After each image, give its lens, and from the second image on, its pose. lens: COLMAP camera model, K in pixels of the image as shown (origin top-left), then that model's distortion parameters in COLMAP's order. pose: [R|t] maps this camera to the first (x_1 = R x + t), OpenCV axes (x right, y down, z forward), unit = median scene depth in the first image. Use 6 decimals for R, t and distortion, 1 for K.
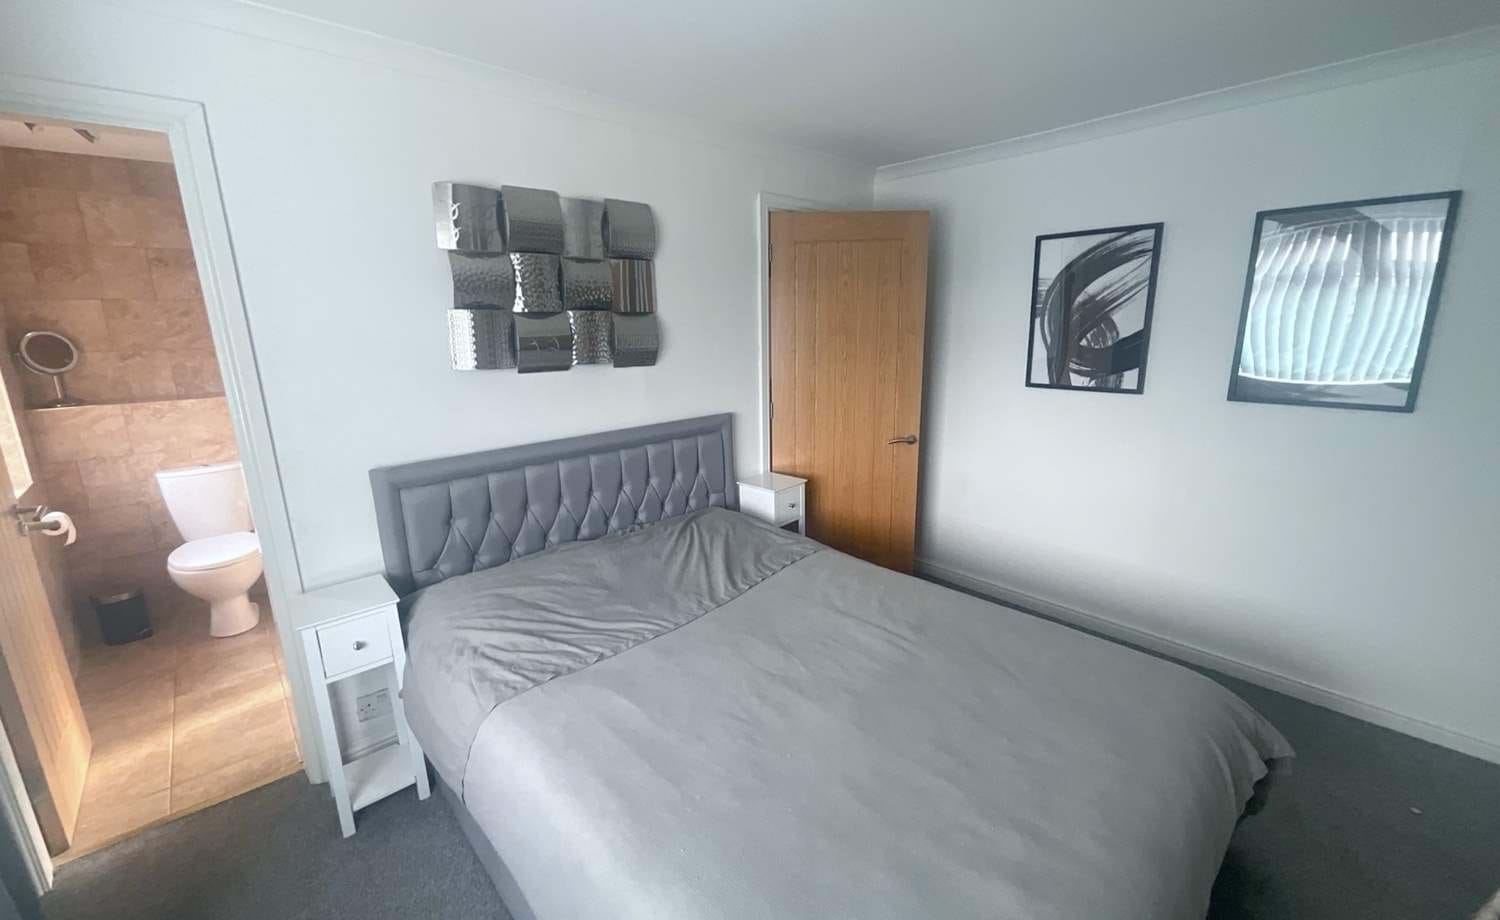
lens RADIAL K [[612.3, 0, 747.7], [0, 612.3, 456.6], [0, 0, 1]] dist [-0.007910, 0.001434]
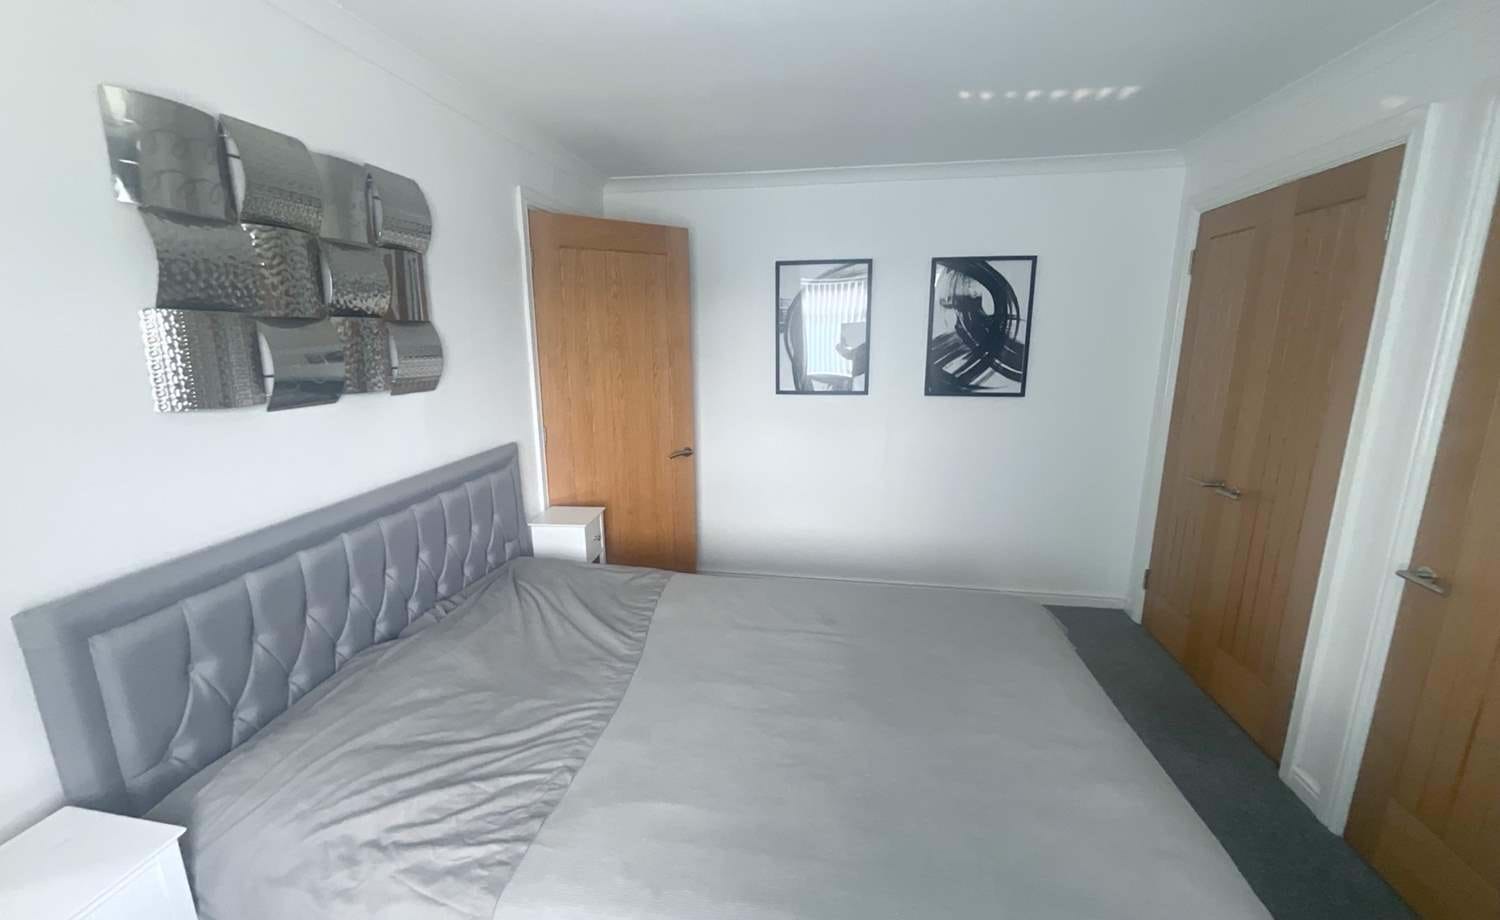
lens RADIAL K [[612.3, 0, 753.9], [0, 612.3, 459.0], [0, 0, 1]] dist [-0.007910, 0.001434]
pose [[0.782756, -0.116259, 0.611372, -0.384544], [0.128935, 0.991376, 0.023441, -0.036744], [-0.608825, 0.060479, 0.790996, 0.188604]]
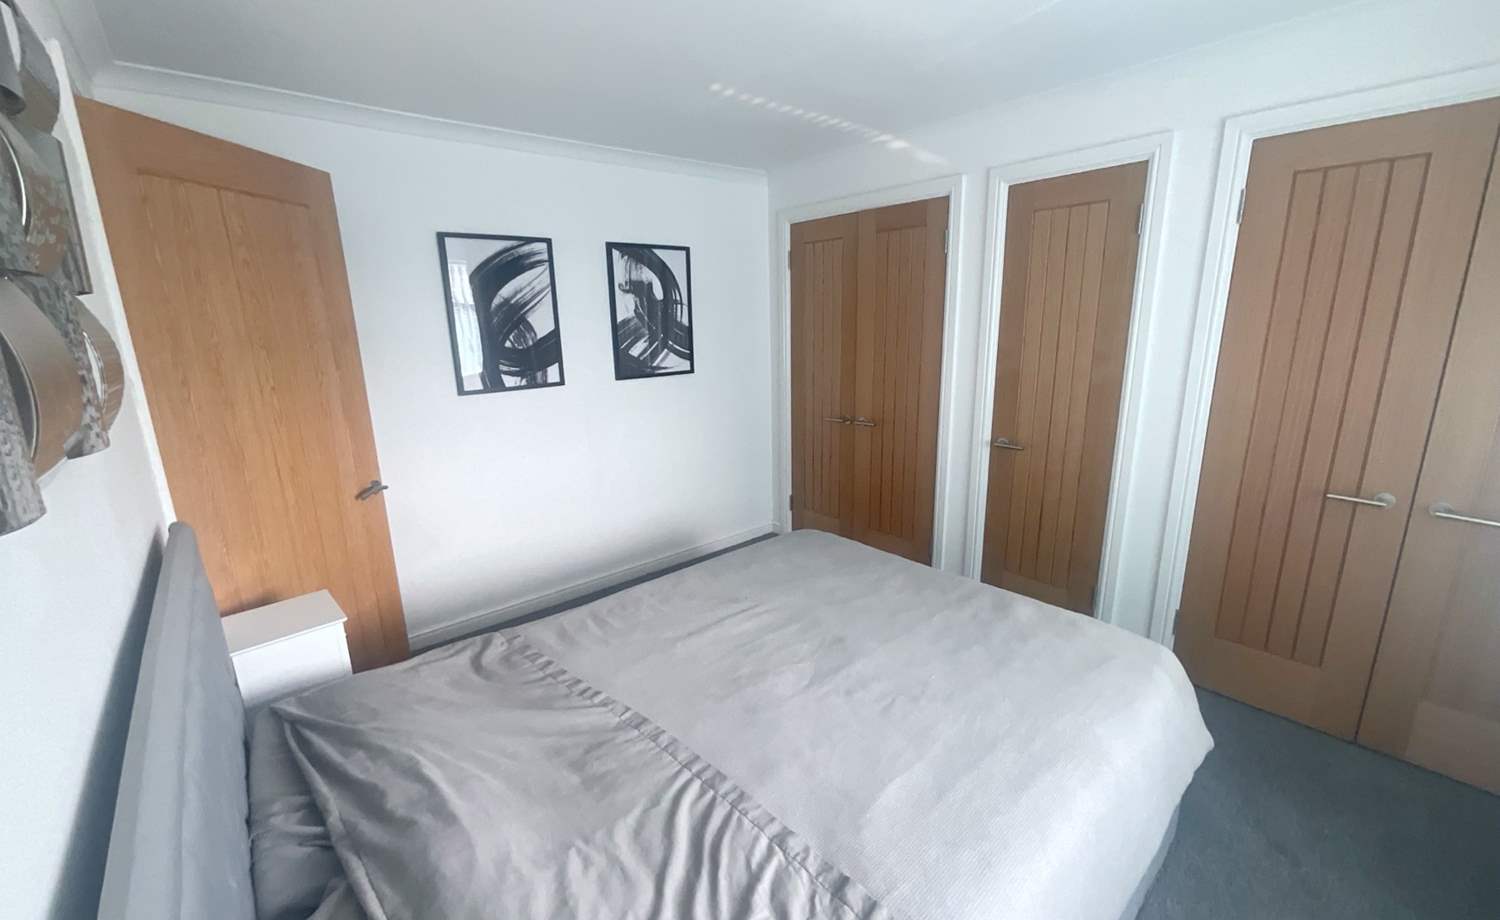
lens RADIAL K [[612.3, 0, 754.5], [0, 612.3, 456.3], [0, 0, 1]] dist [-0.007910, 0.001434]
pose [[0.018025, -0.209445, 0.977654, -0.619489], [0.241808, 0.949699, 0.198998, -0.140872], [-0.970157, 0.232818, 0.067764, 0.719880]]
